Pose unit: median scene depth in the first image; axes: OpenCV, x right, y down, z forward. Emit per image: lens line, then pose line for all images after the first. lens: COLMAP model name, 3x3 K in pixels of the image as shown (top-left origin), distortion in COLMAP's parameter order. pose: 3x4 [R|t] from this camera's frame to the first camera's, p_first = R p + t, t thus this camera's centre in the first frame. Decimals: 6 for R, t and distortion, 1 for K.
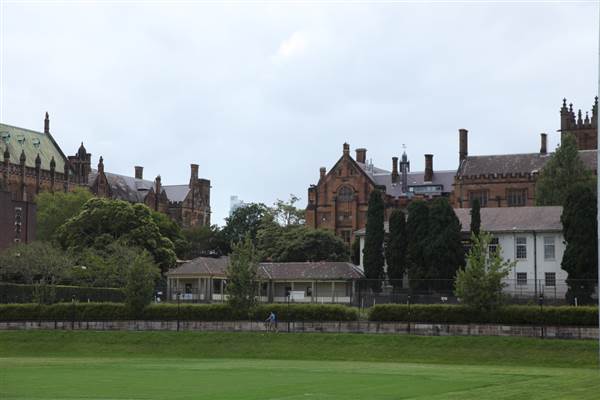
lens RADIAL K [[1251.7, 0, 300.0], [0, 1251.7, 200.0], [0, 0, 1]] dist [0.394412, -0.015785]
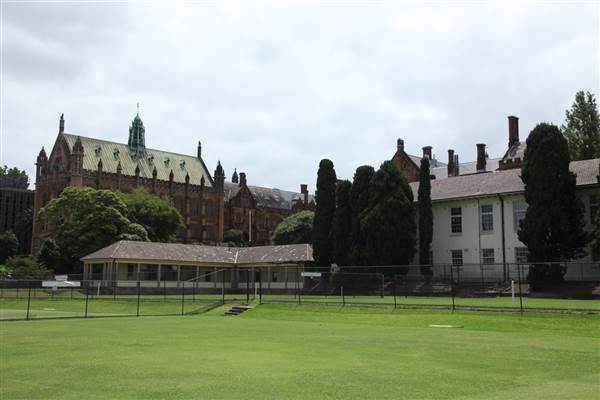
lens RADIAL K [[710.7, 0, 302.5], [0, 710.7, 192.4], [0, 0, 1]] dist [0.102128, 0.054478]
pose [[0.939586, -0.051045, -0.338486, 0.160659], [0.033181, 0.997744, -0.058357, 0.032657], [0.340701, 0.043600, 0.939160, 0.395826]]
